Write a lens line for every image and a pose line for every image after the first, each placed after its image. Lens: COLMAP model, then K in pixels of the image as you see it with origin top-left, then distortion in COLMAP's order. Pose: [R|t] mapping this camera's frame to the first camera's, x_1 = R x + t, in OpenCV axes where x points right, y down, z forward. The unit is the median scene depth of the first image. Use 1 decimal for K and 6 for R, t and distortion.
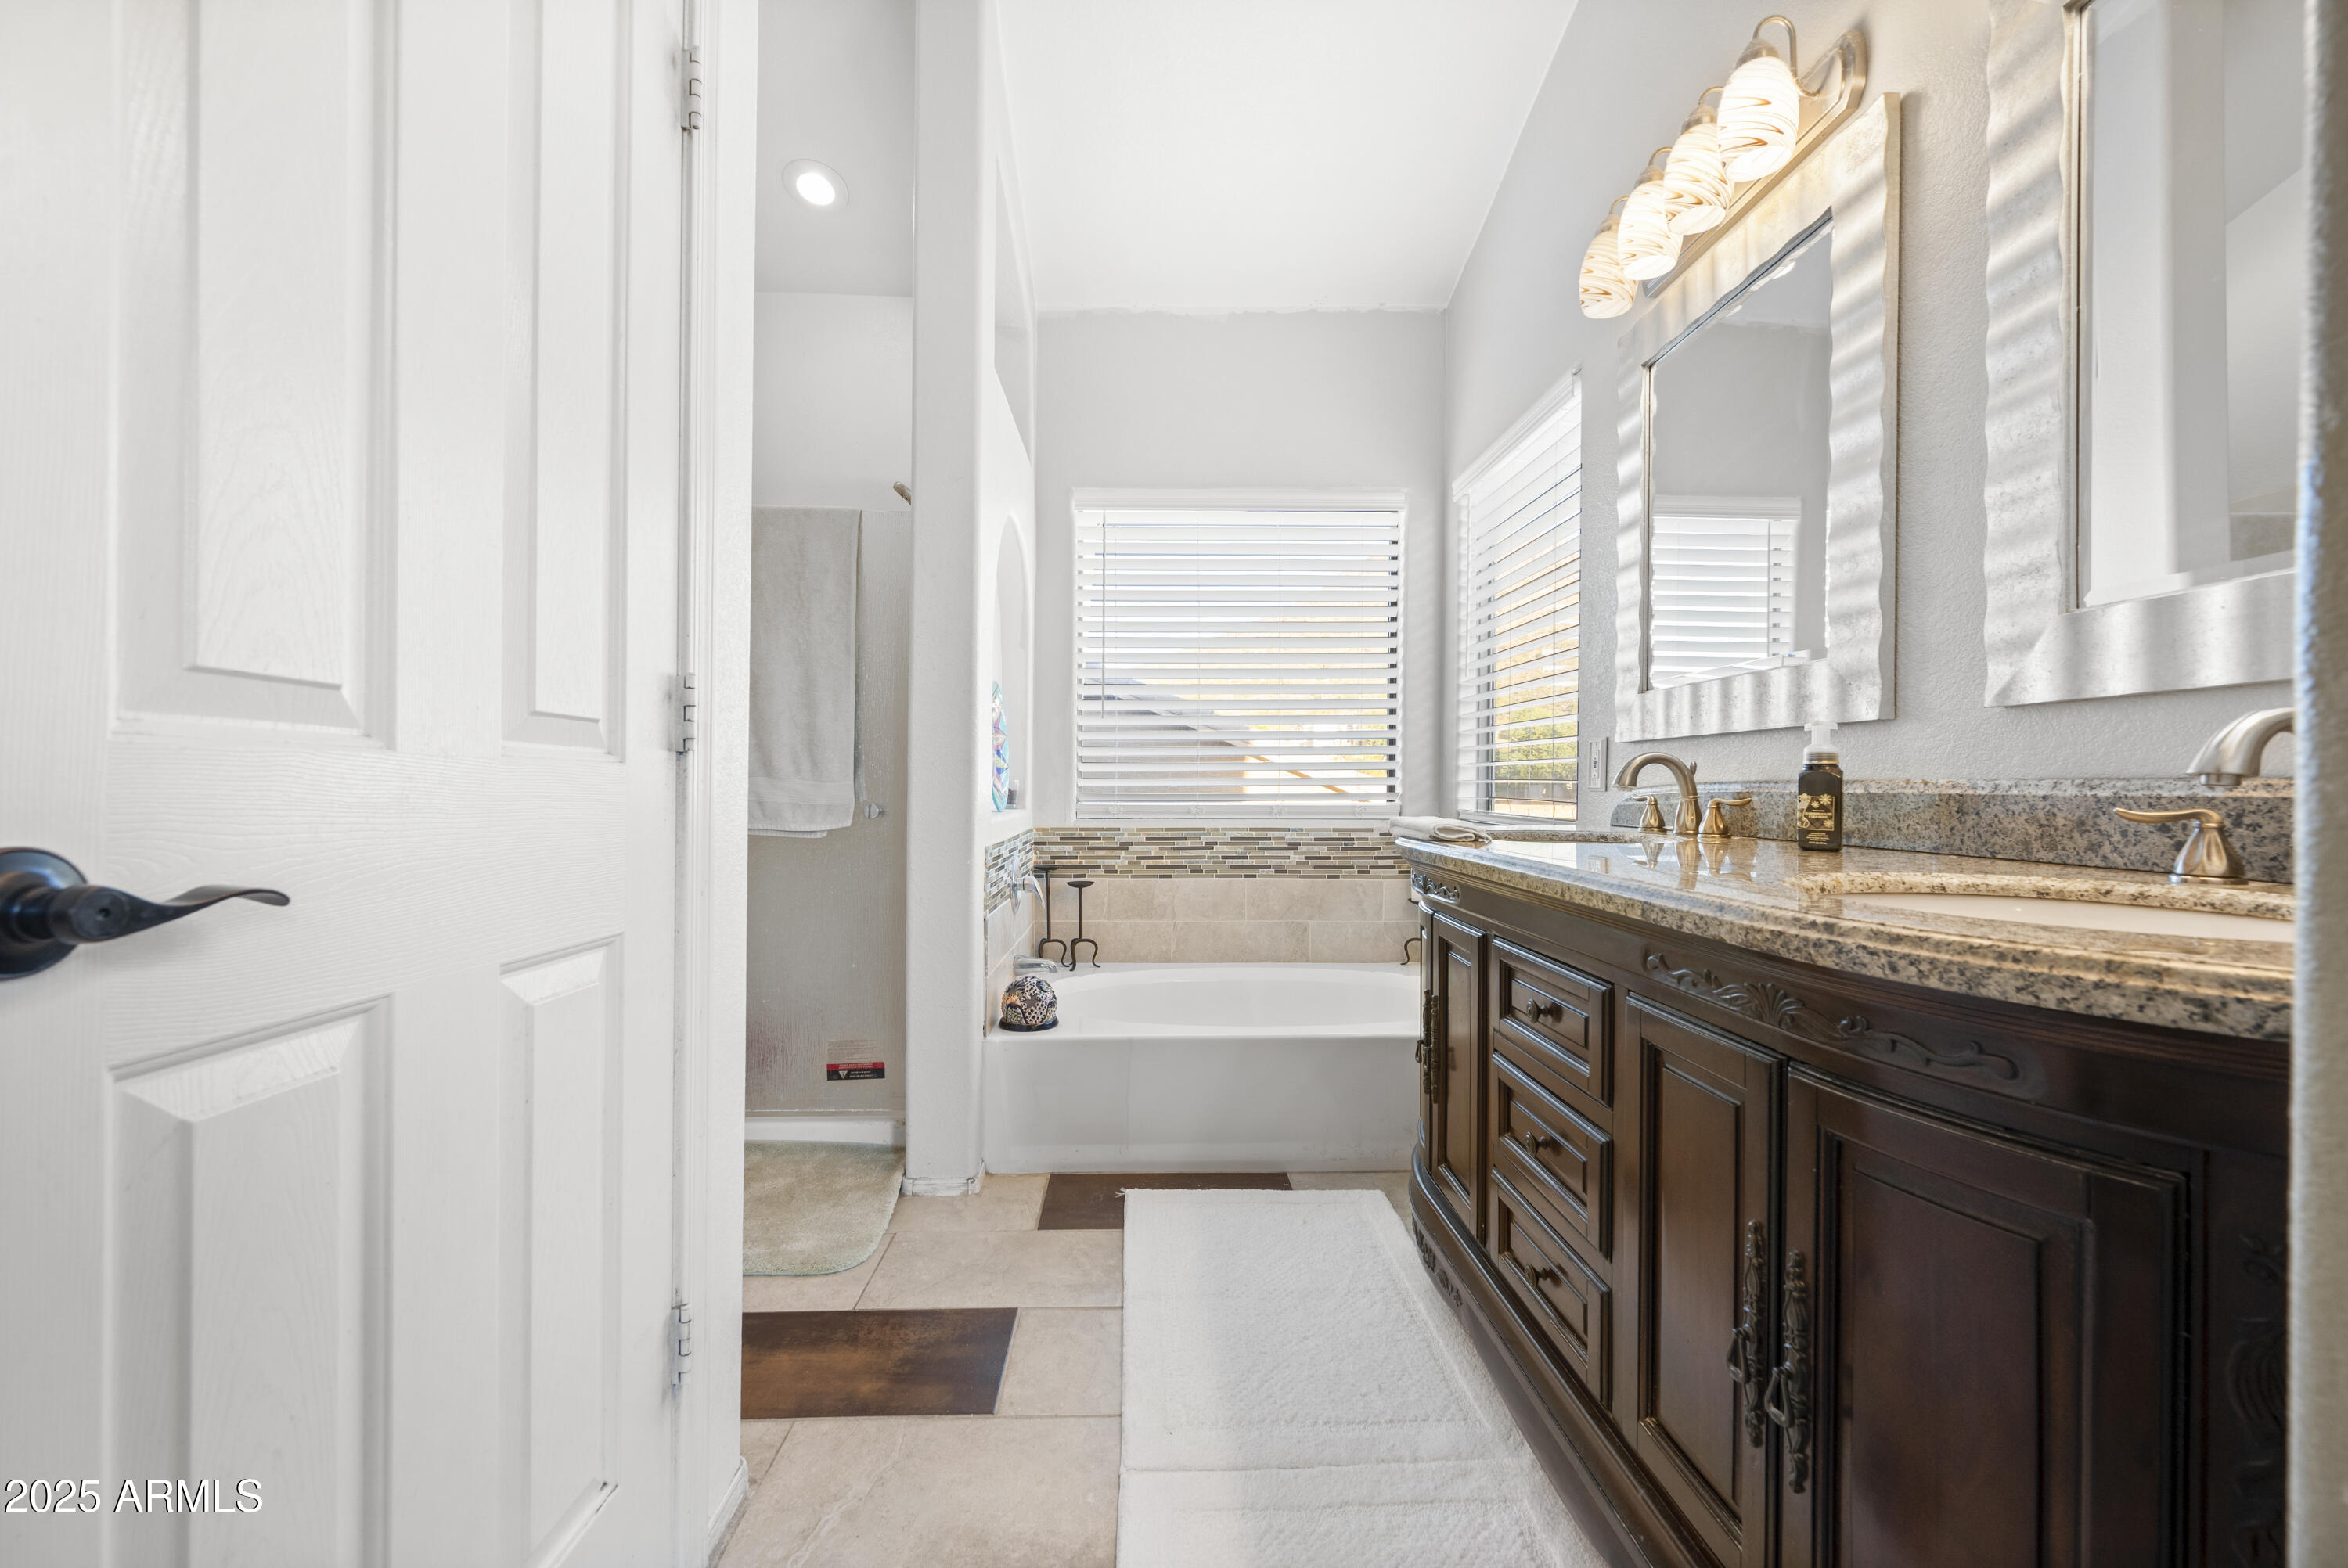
lens RADIAL K [[931.5, 0, 1167.1], [0, 931.5, 784.4], [0, 0, 1]] dist [0.001164, -0.000522]
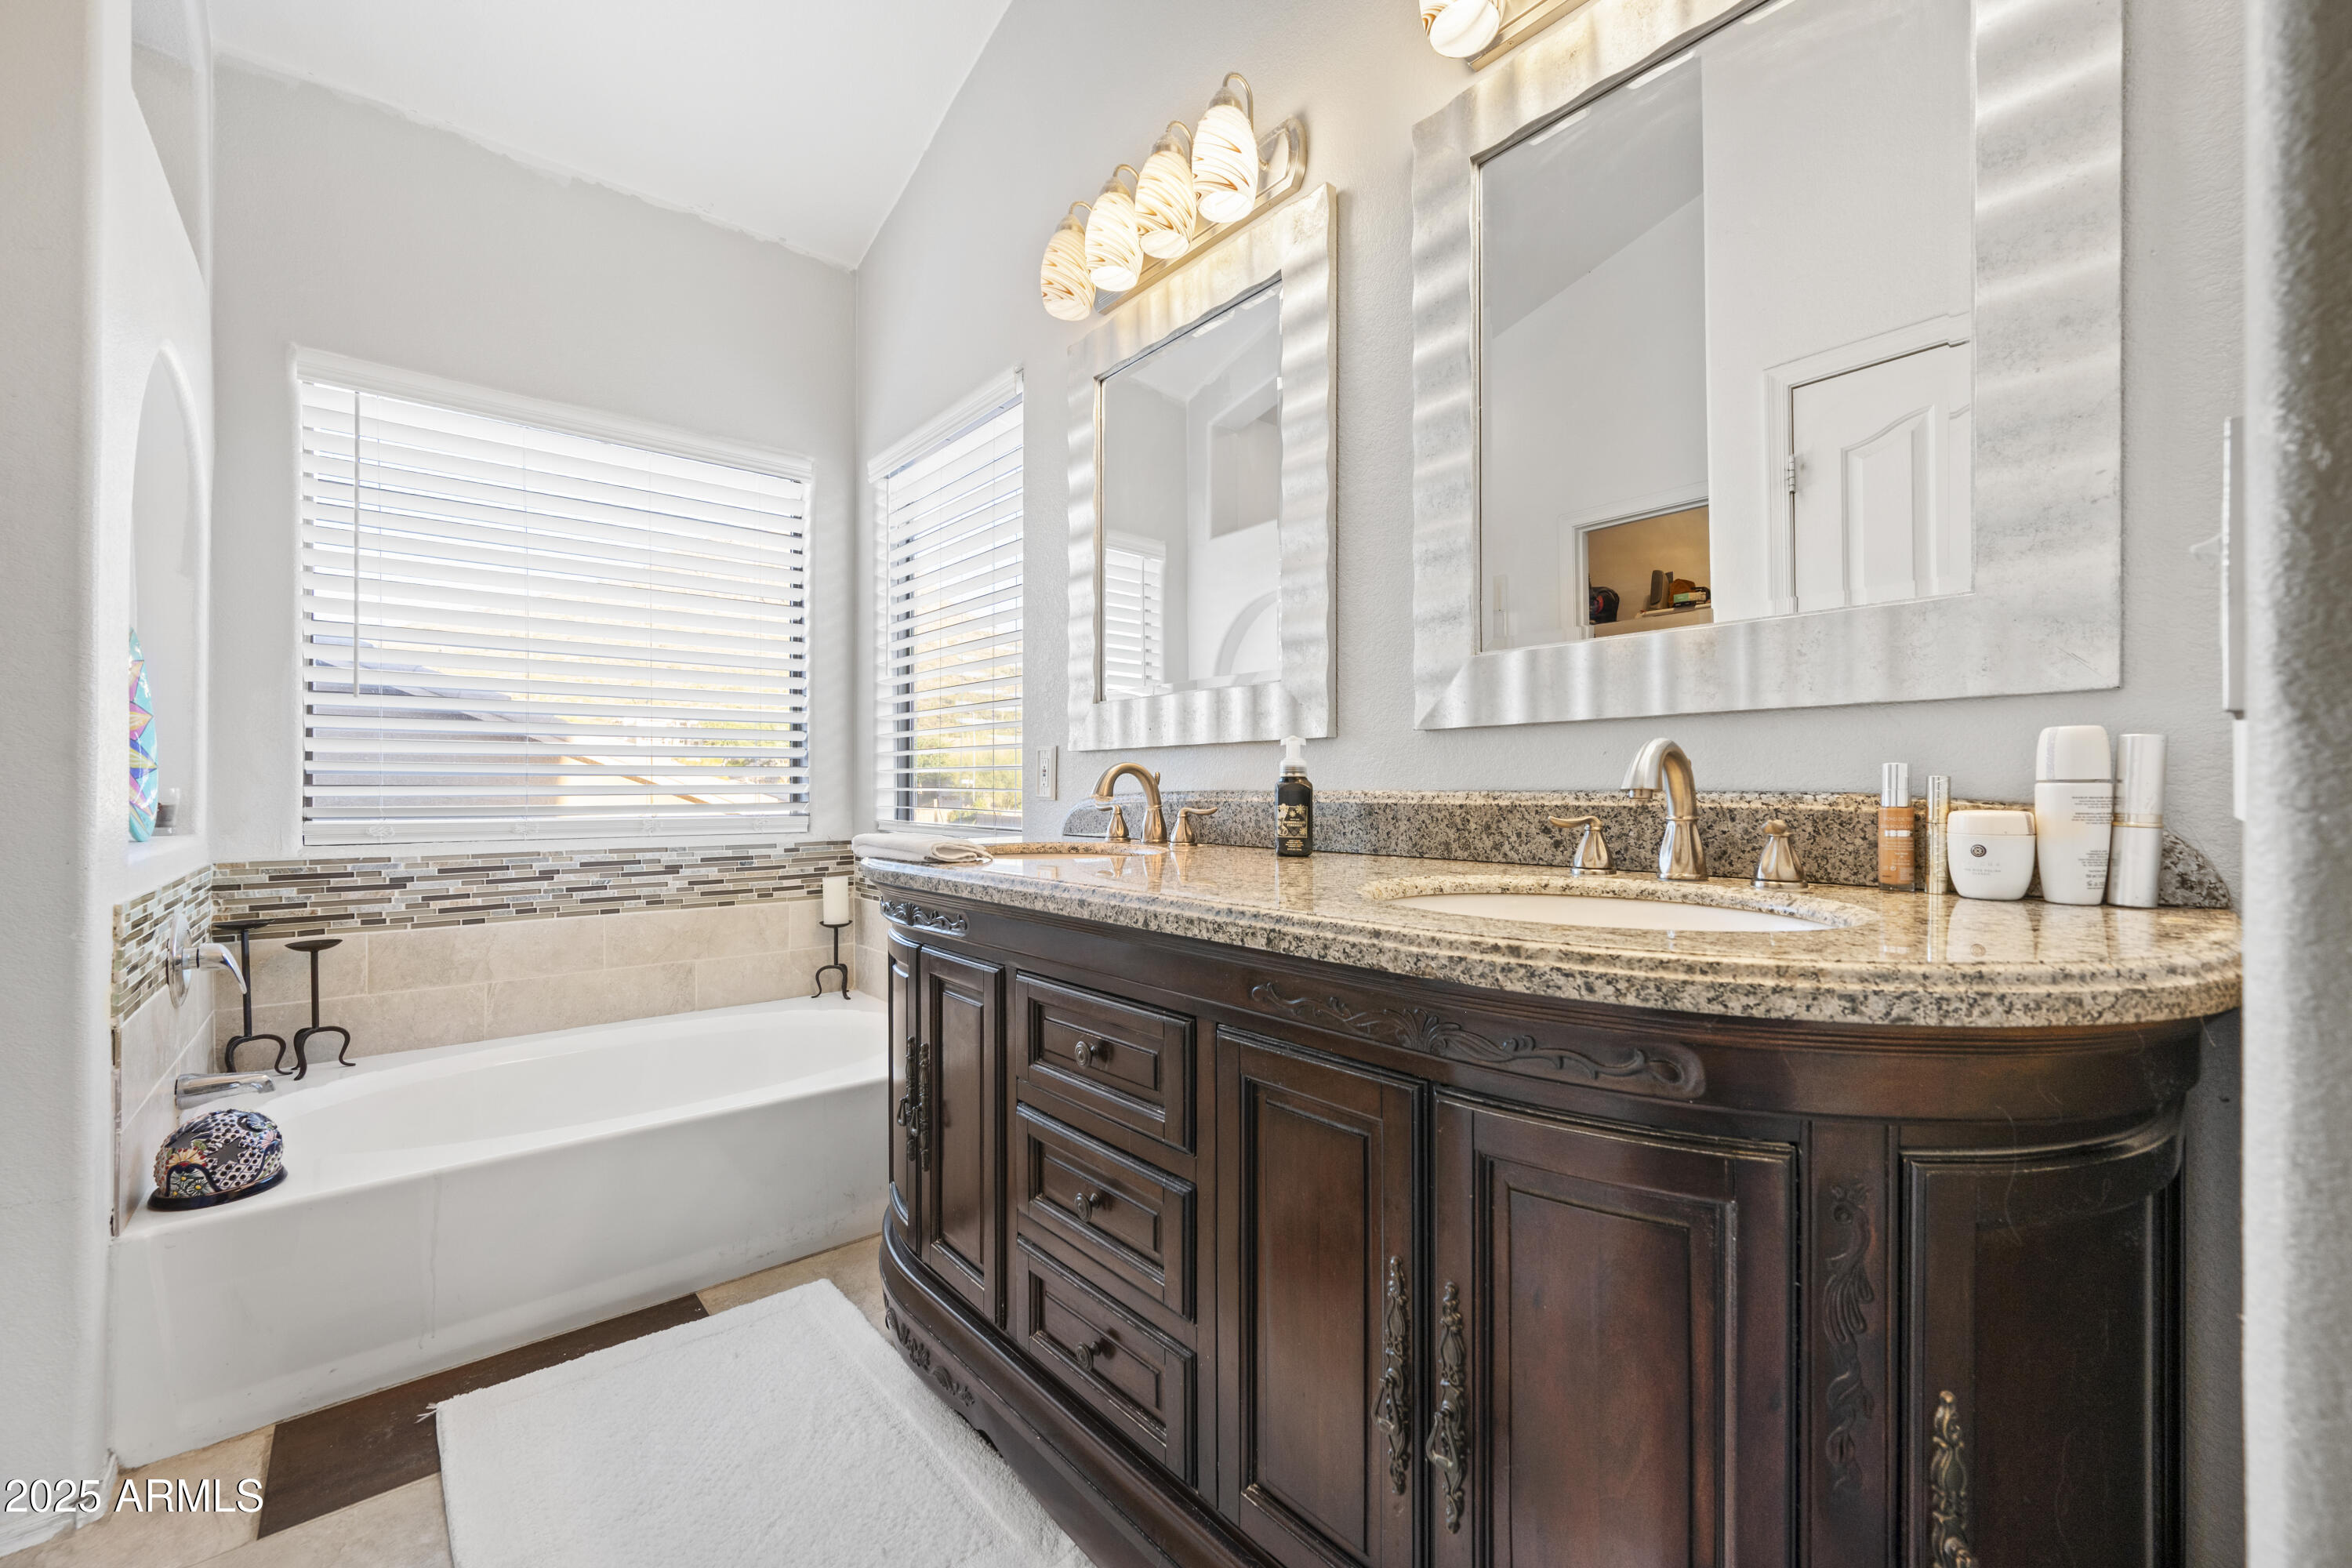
lens RADIAL K [[933.2, 0, 1180.3], [0, 933.2, 790.8], [0, 0, 1]] dist [0.001164, -0.000522]
pose [[0.774761, -0.002732, 0.632248, -0.069491], [0.001803, 0.999996, 0.002112, -0.006054], [-0.632252, -0.000496, 0.774763, 0.190200]]
